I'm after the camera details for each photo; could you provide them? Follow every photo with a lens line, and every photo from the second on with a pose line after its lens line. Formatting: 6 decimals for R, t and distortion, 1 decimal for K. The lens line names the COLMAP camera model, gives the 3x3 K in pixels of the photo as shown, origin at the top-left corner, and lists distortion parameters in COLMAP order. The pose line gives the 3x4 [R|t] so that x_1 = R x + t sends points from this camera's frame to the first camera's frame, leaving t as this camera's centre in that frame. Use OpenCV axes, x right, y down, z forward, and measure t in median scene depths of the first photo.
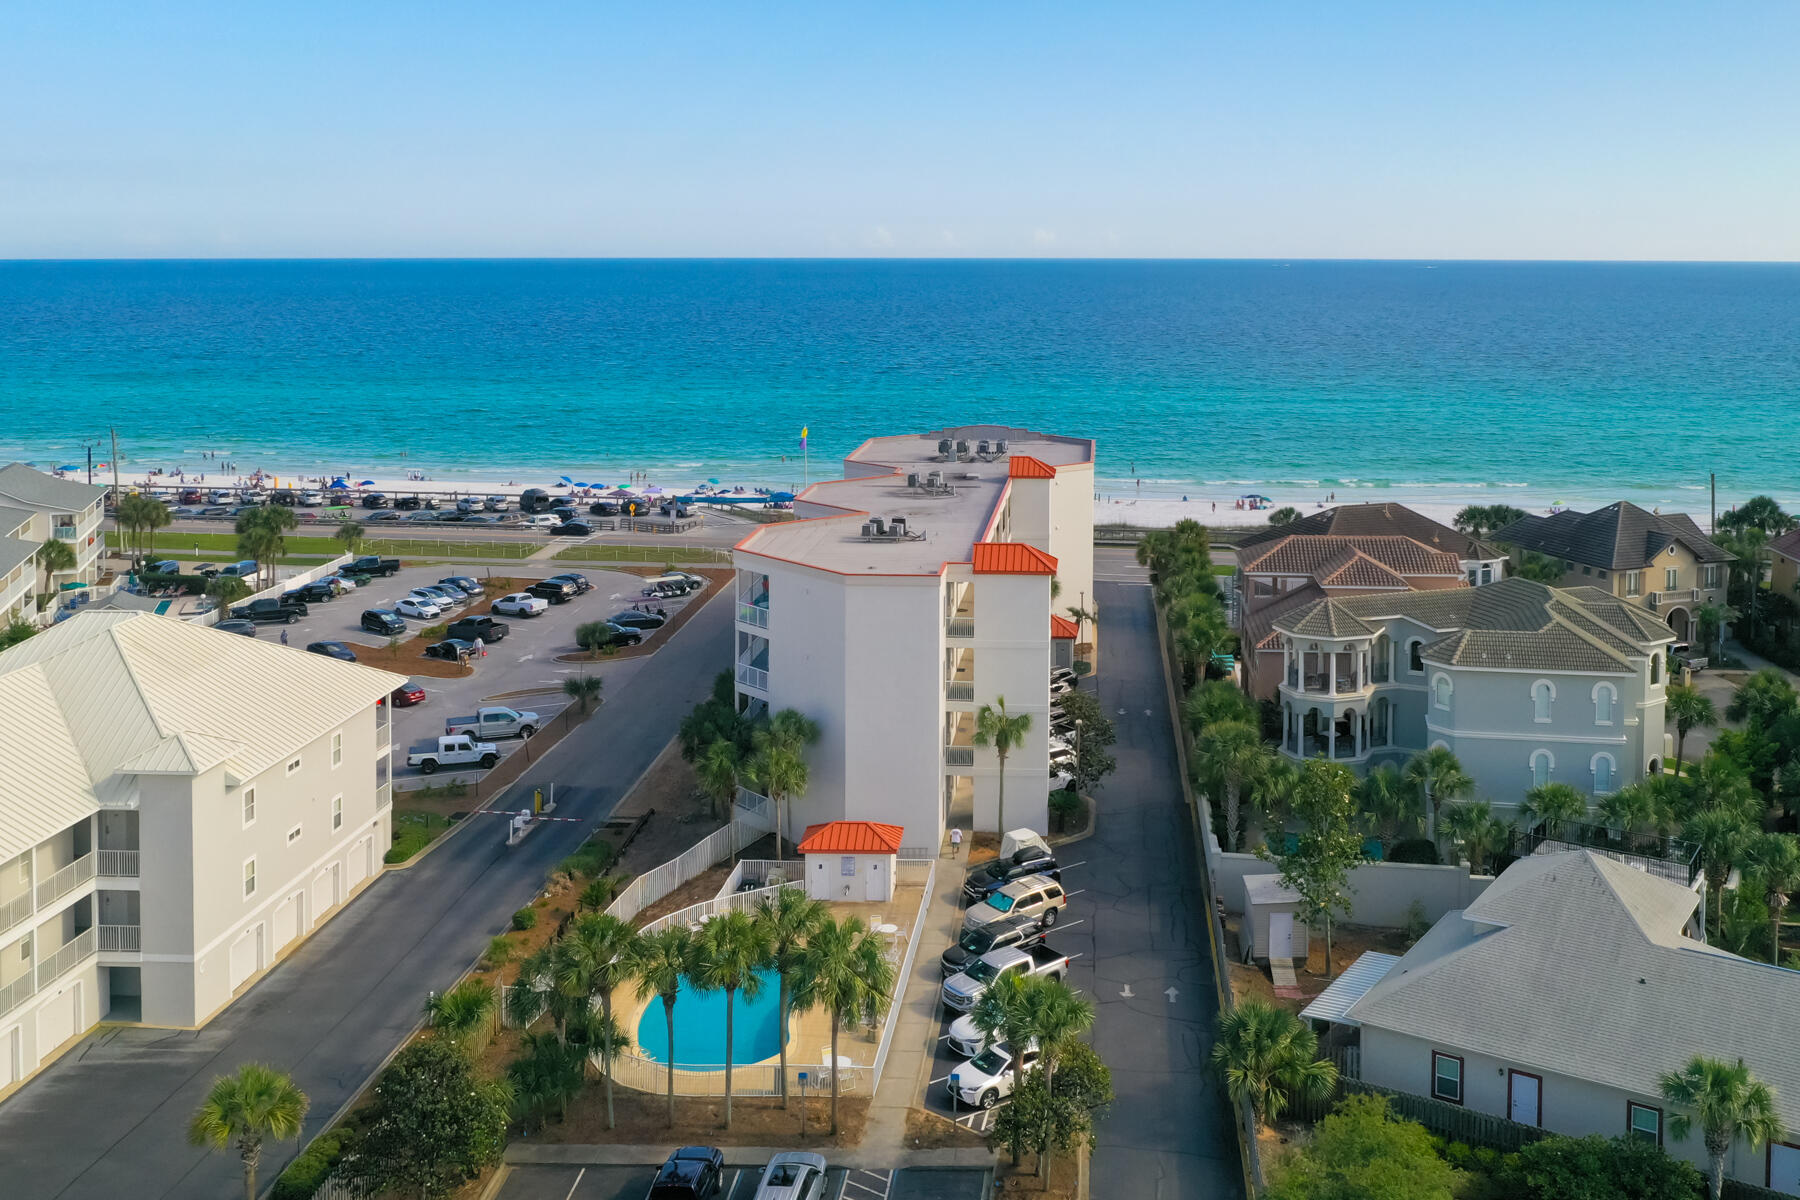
lens RADIAL K [[1410.5, 0, 900.0], [0, 1410.5, 600.0], [0, 0, 1]] dist [0.003399, 0.002991]
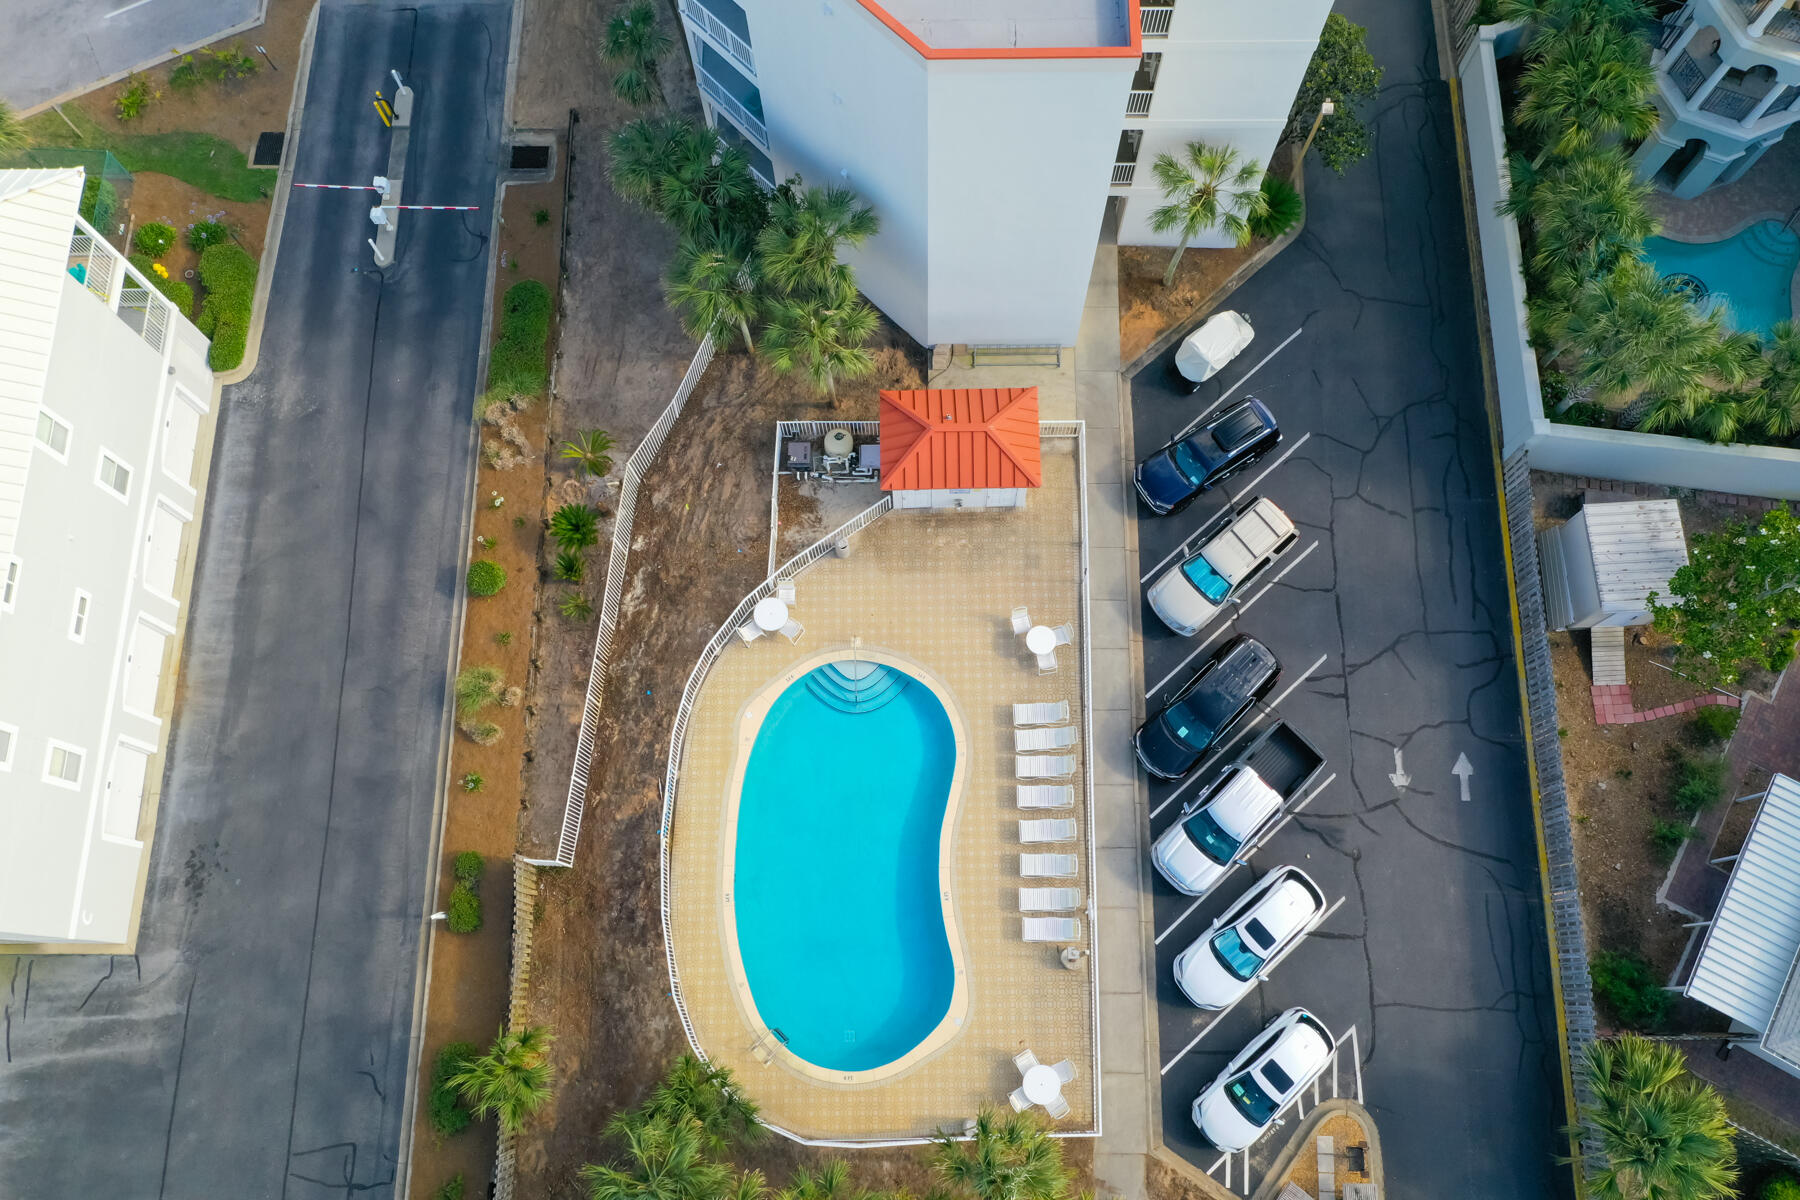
lens RADIAL K [[1410.5, 0, 900.0], [0, 1410.5, 600.0], [0, 0, 1]] dist [0.003399, 0.002991]
pose [[0.994746, -0.102321, -0.003260, -0.078346], [0.057952, 0.536576, 0.841860, -0.382705], [-0.084391, -0.837626, 0.539686, 0.712399]]
